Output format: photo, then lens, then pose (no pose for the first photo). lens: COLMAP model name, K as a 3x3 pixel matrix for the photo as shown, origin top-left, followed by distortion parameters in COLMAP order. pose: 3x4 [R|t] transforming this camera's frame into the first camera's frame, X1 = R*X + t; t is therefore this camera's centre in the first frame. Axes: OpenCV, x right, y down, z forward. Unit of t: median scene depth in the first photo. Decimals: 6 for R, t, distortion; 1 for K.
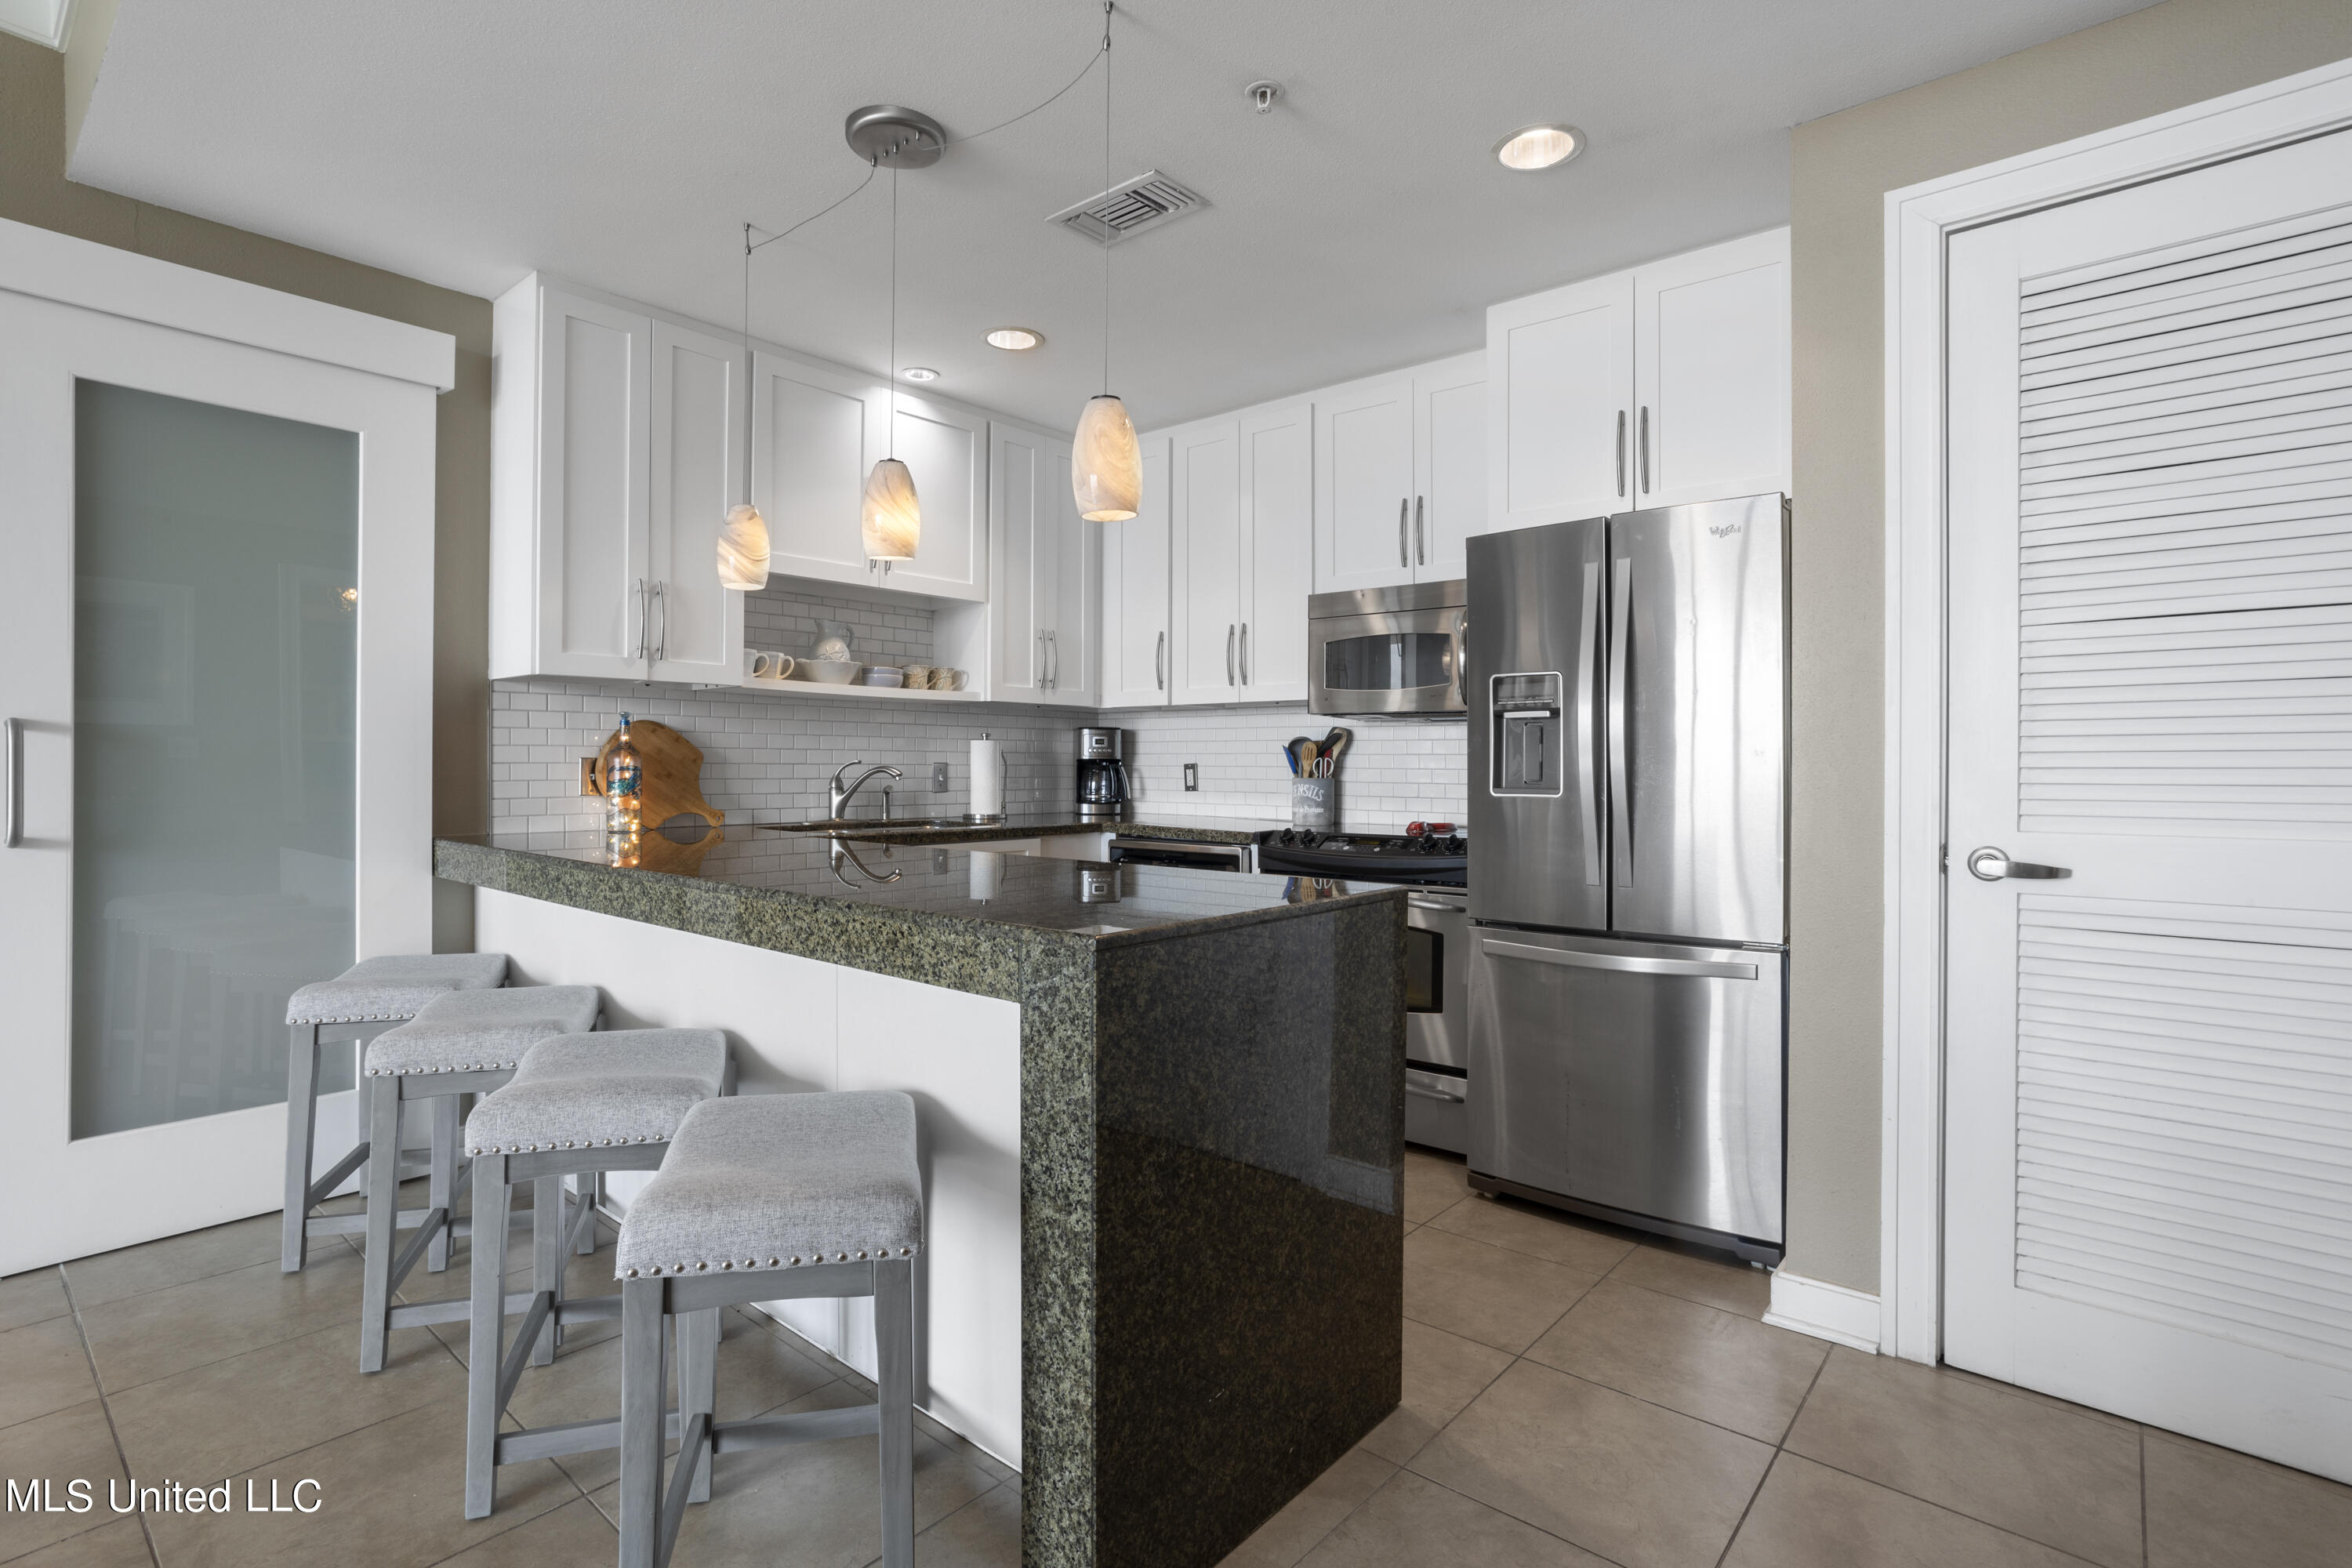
lens RADIAL K [[1138.5, 0, 1165.4], [0, 1138.5, 761.4], [0, 0, 1]] dist [-0.043047, 0.023227]
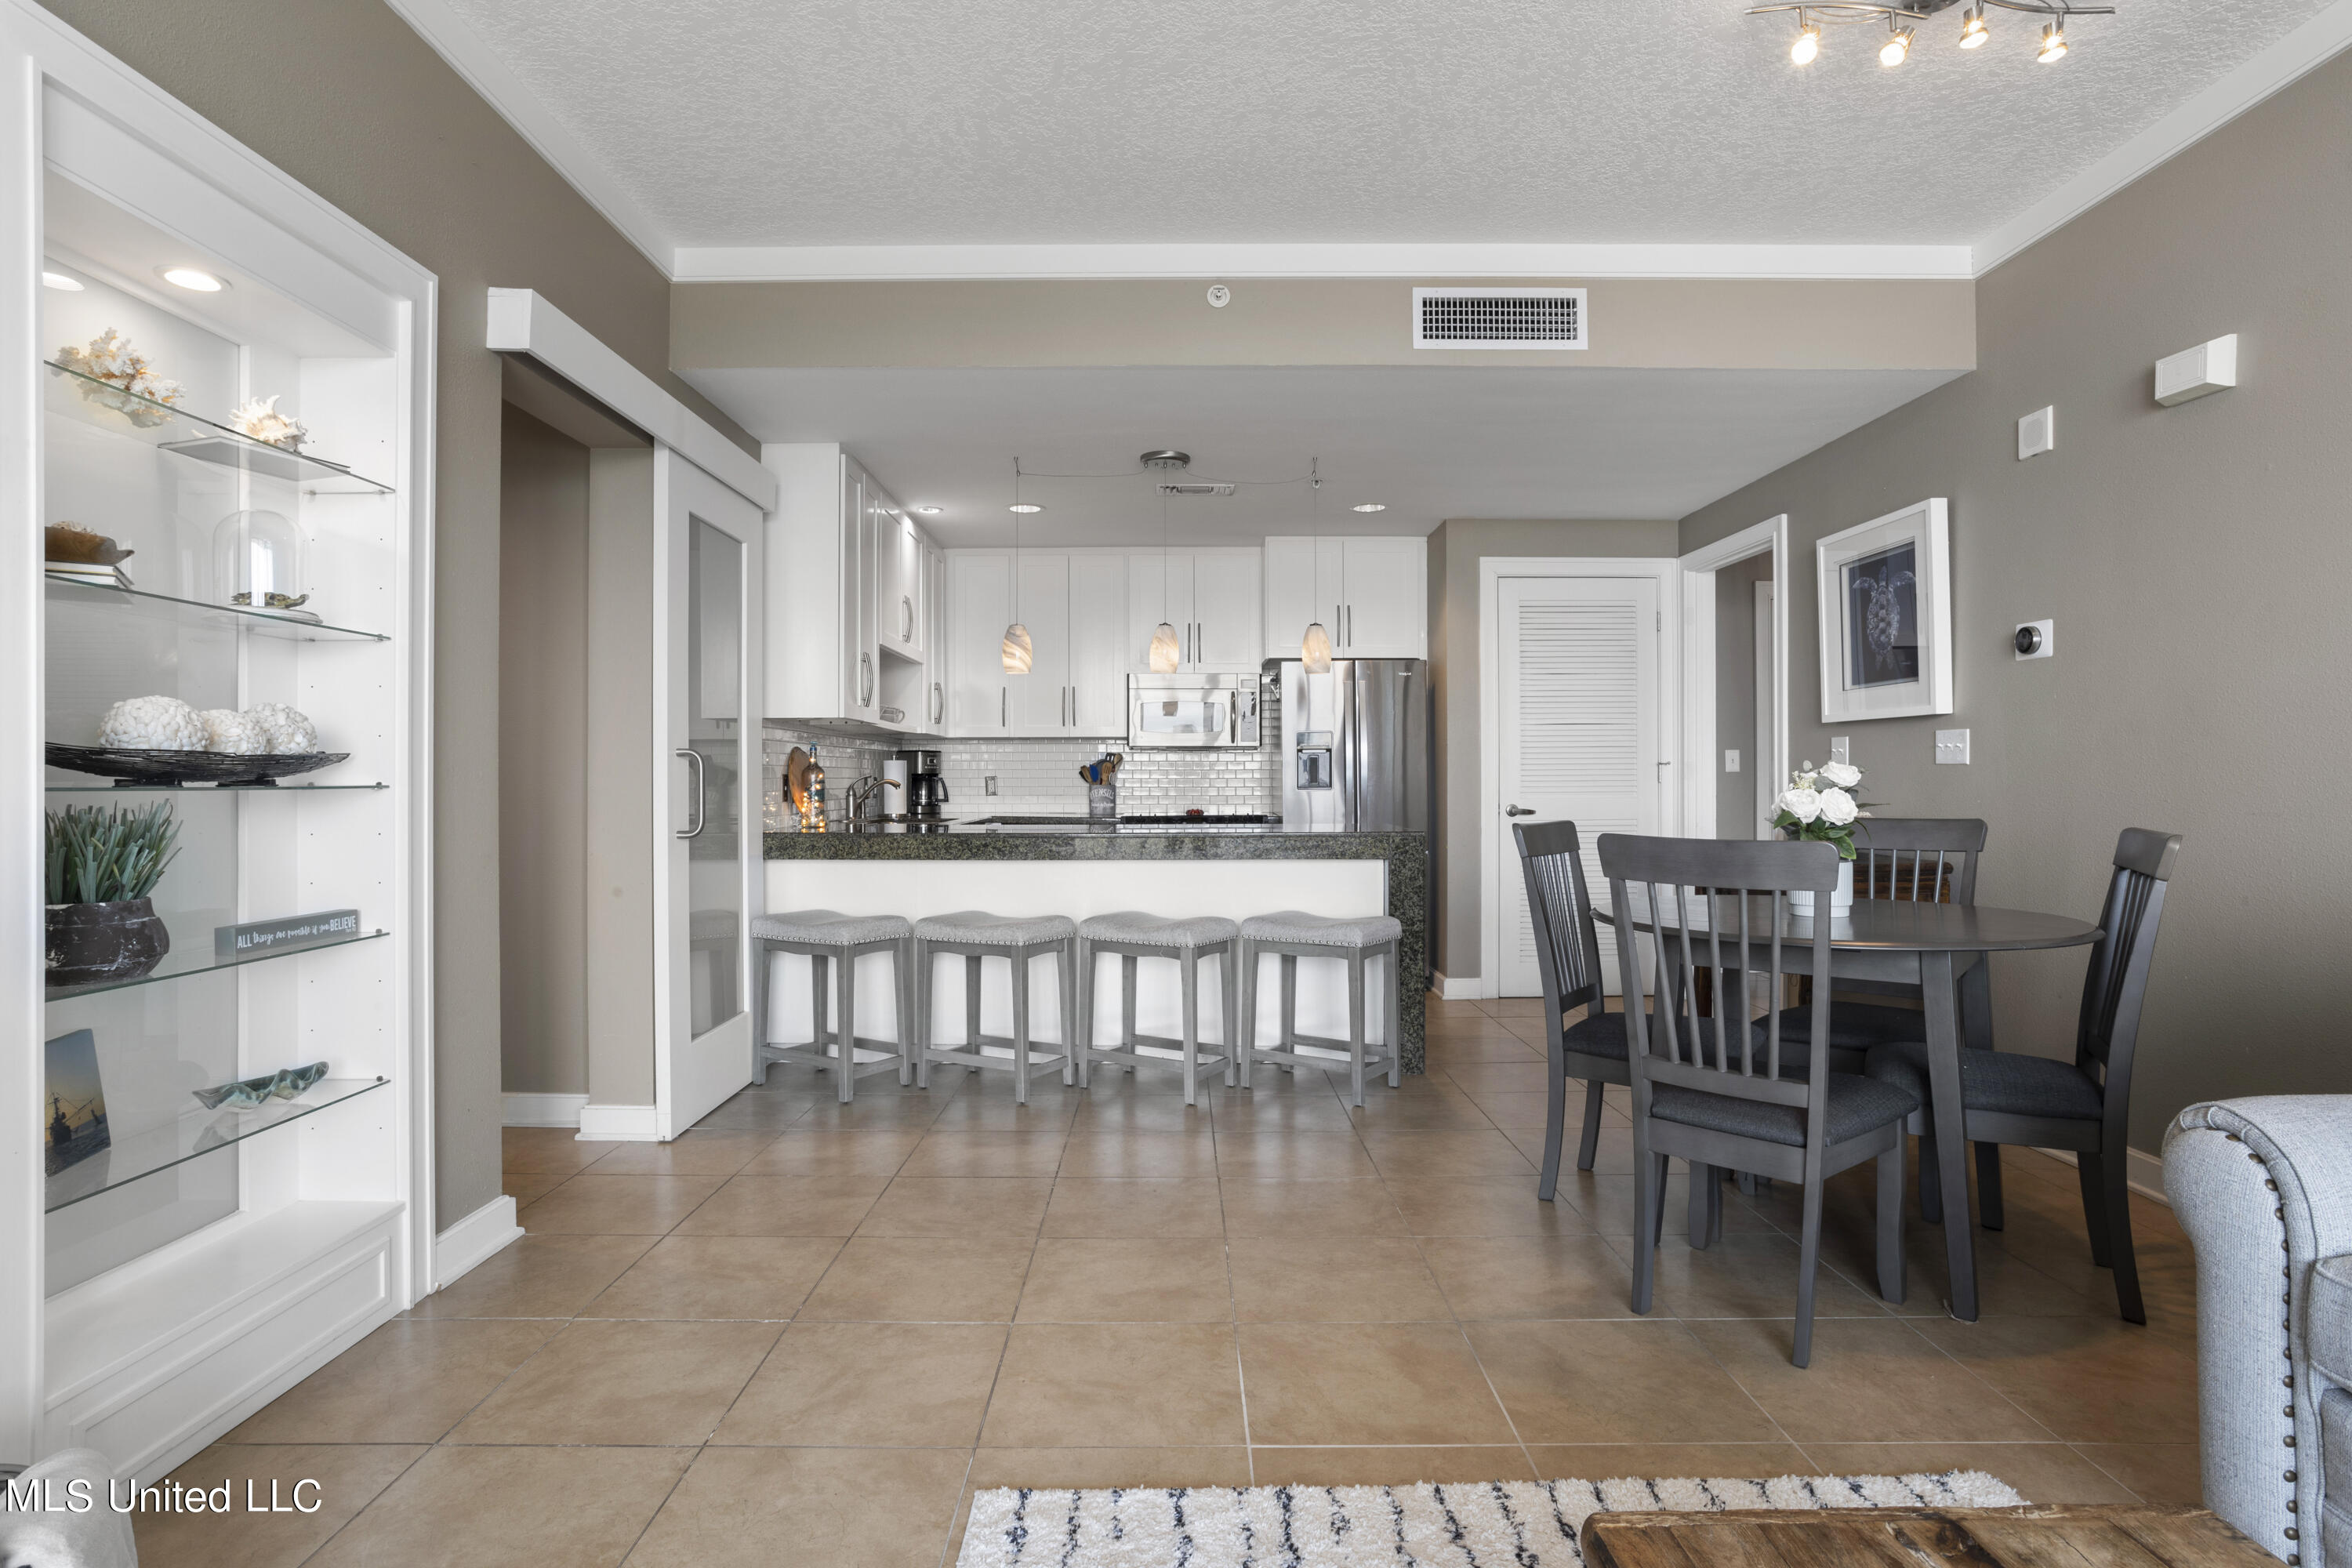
lens RADIAL K [[1191.5, 0, 1162.5], [0, 1191.5, 775.9], [0, 0, 1]] dist [-0.043992, 0.018275]
pose [[0.758751, -0.004505, 0.651365, -0.955908], [0.002155, 0.999988, 0.004406, -0.005346], [-0.651377, -0.001939, 0.758751, -0.349673]]
